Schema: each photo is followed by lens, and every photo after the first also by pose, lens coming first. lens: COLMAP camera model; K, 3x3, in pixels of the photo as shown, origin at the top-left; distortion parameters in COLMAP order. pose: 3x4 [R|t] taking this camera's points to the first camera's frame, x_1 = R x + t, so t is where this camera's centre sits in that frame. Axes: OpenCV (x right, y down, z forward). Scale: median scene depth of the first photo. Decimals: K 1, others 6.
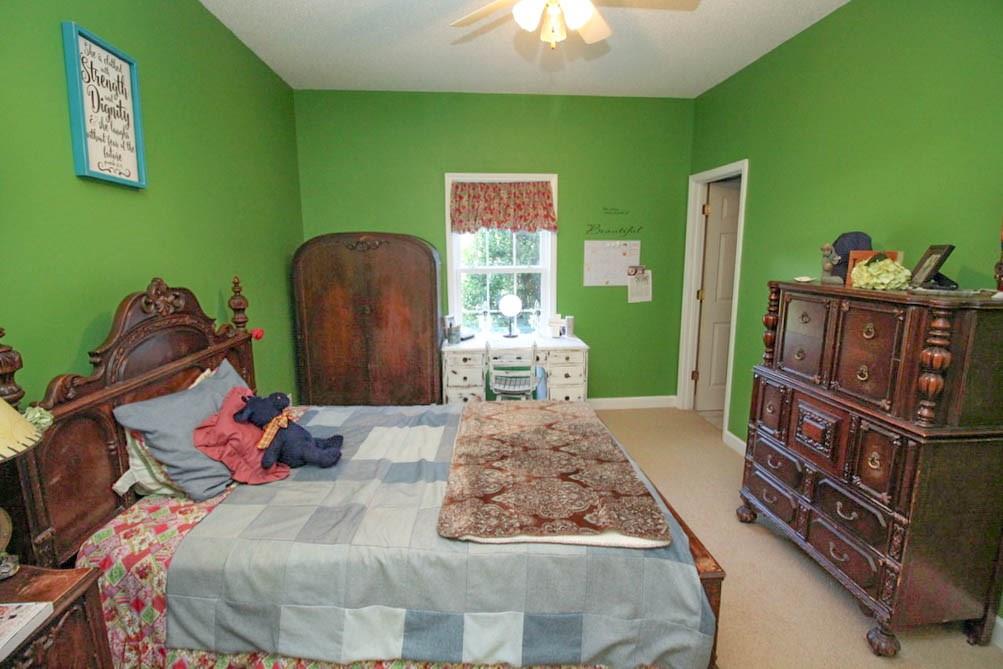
lens RADIAL K [[478.4, 0, 499.6], [0, 478.4, 331.4], [0, 0, 1]] dist [-0.013044, -0.005464]
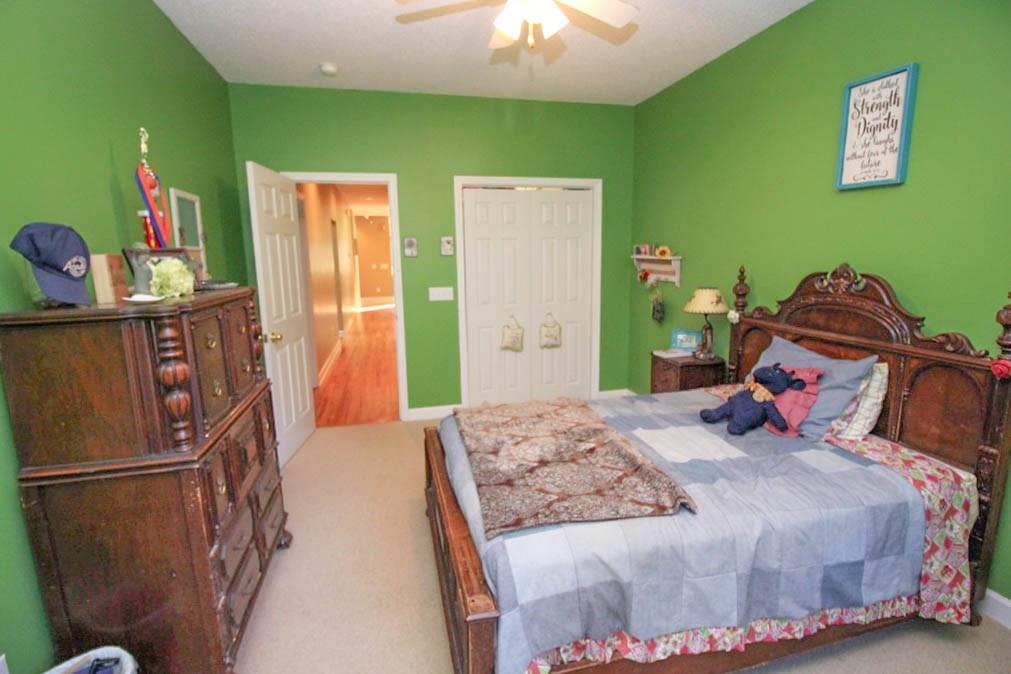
lens RADIAL K [[482.2, 0, 506.7], [0, 482.2, 335.9], [0, 0, 1]] dist [-0.013044, -0.005464]
pose [[-0.985833, 0.041906, -0.162411, 0.361348], [-0.016097, 0.940180, 0.340296, -0.358875], [0.166956, 0.338090, -0.926186, 2.161639]]
